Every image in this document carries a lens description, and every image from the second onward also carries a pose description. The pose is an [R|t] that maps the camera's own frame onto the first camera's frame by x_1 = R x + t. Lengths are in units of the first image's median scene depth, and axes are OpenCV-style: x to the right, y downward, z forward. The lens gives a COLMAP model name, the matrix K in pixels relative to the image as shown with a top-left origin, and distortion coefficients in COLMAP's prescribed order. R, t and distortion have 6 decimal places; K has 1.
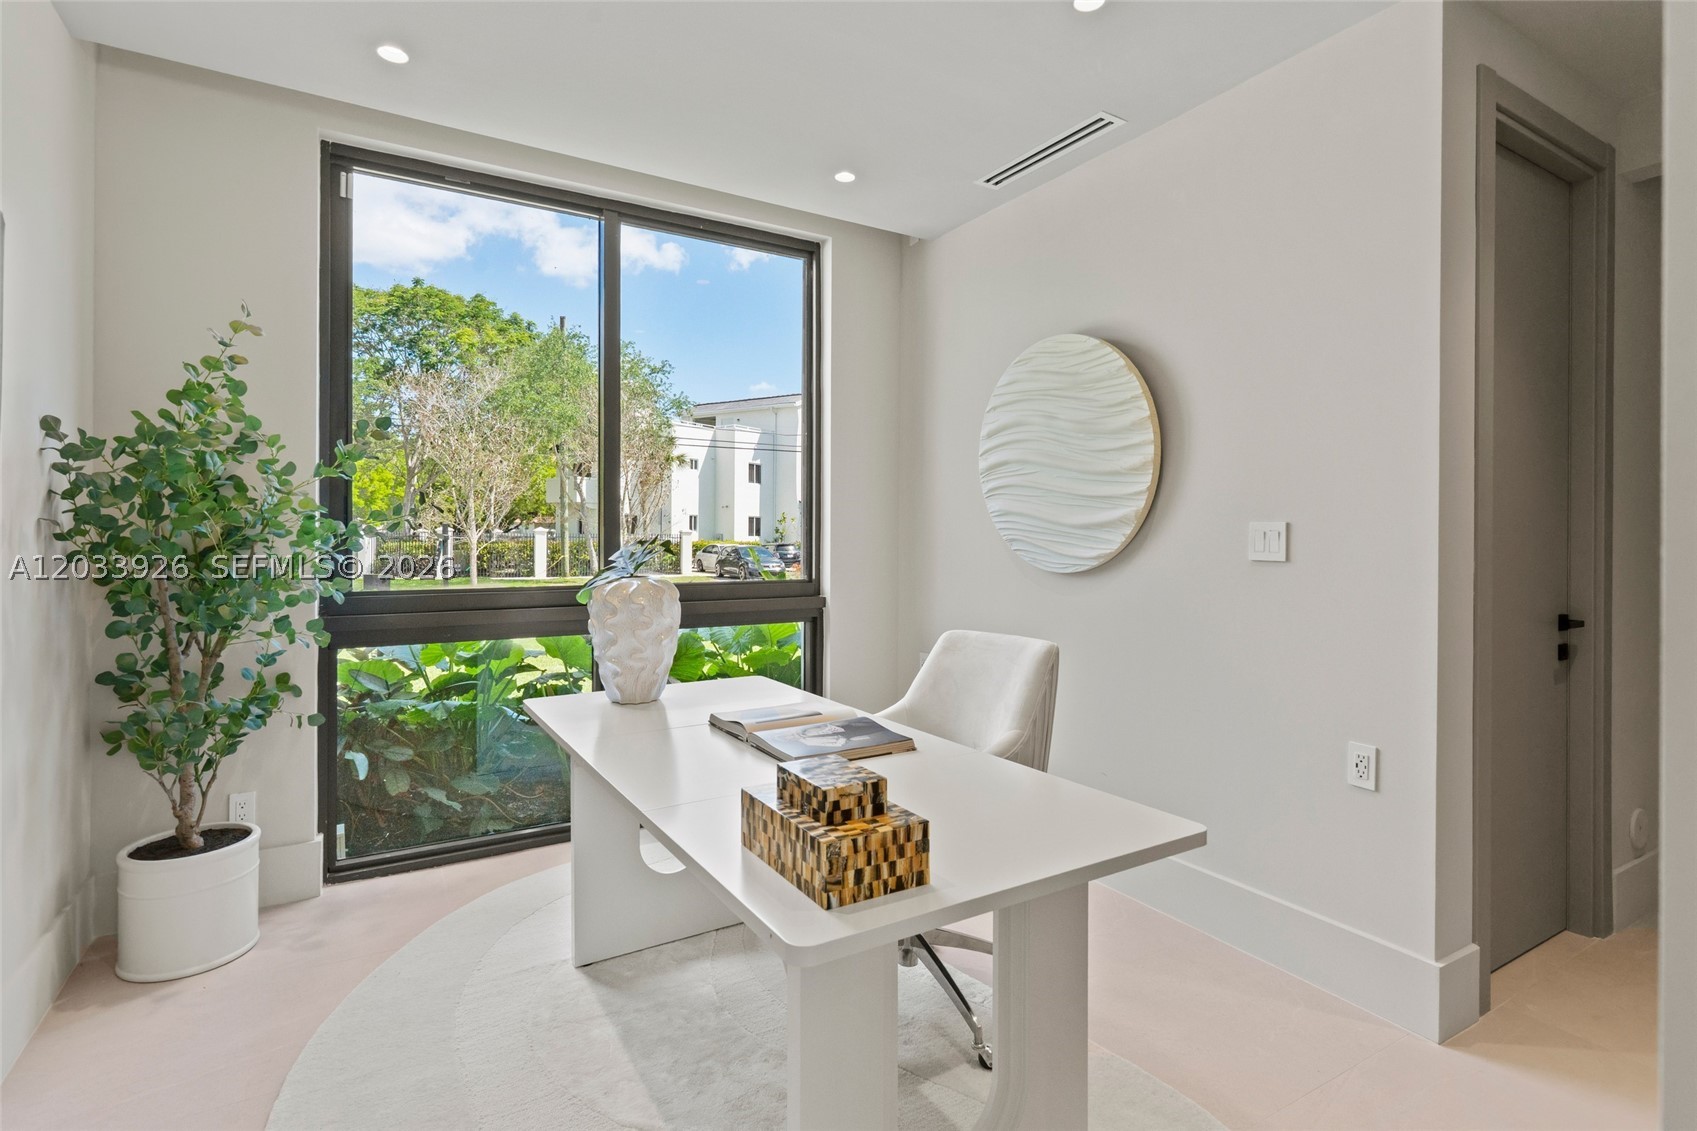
lens RADIAL K [[812.0, 0, 844.9], [0, 812.0, 539.5], [0, 0, 1]] dist [-0.001487, 0.000276]
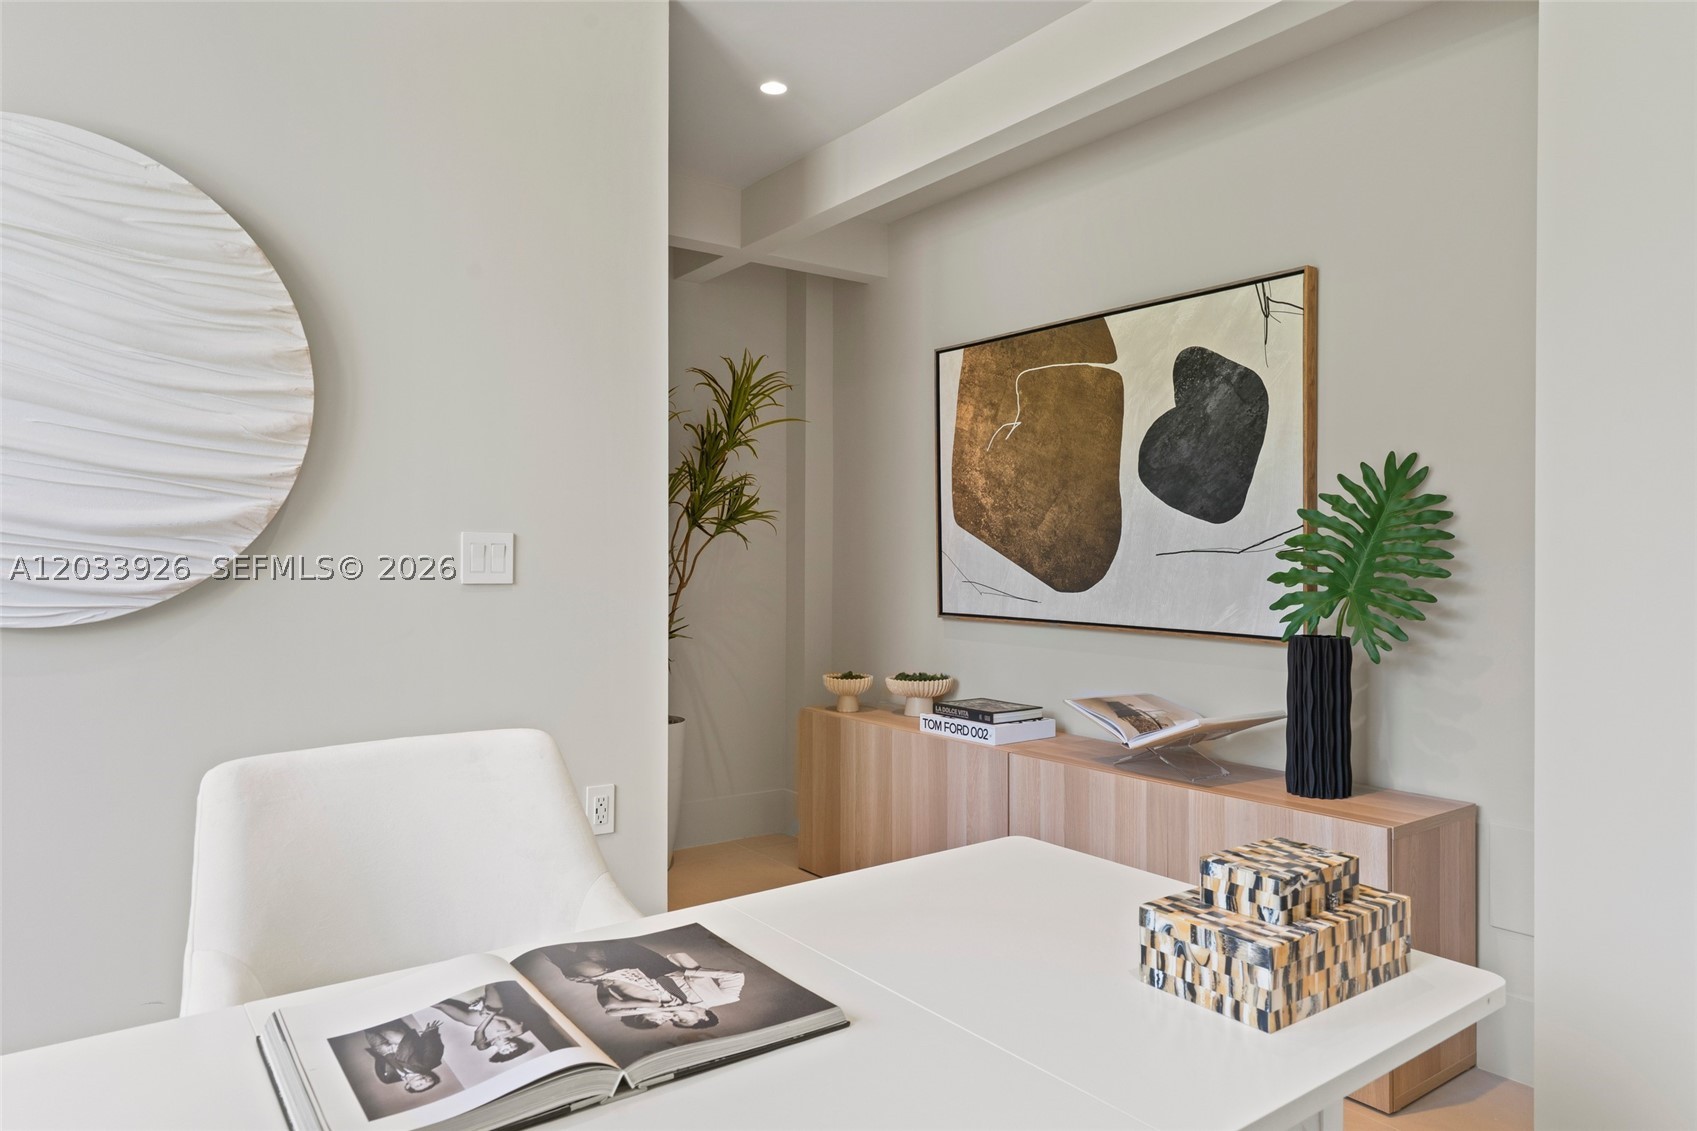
lens RADIAL K [[1062.1, 0, 848.5], [0, 1062.1, 565.5], [0, 0, 1]] dist [-0.001805, -0.000179]
pose [[-0.085756, -0.009754, 0.996268, -0.444314], [0.001913, 0.999949, 0.009955, -0.000237], [-0.996314, 0.002759, -0.085732, 0.676078]]
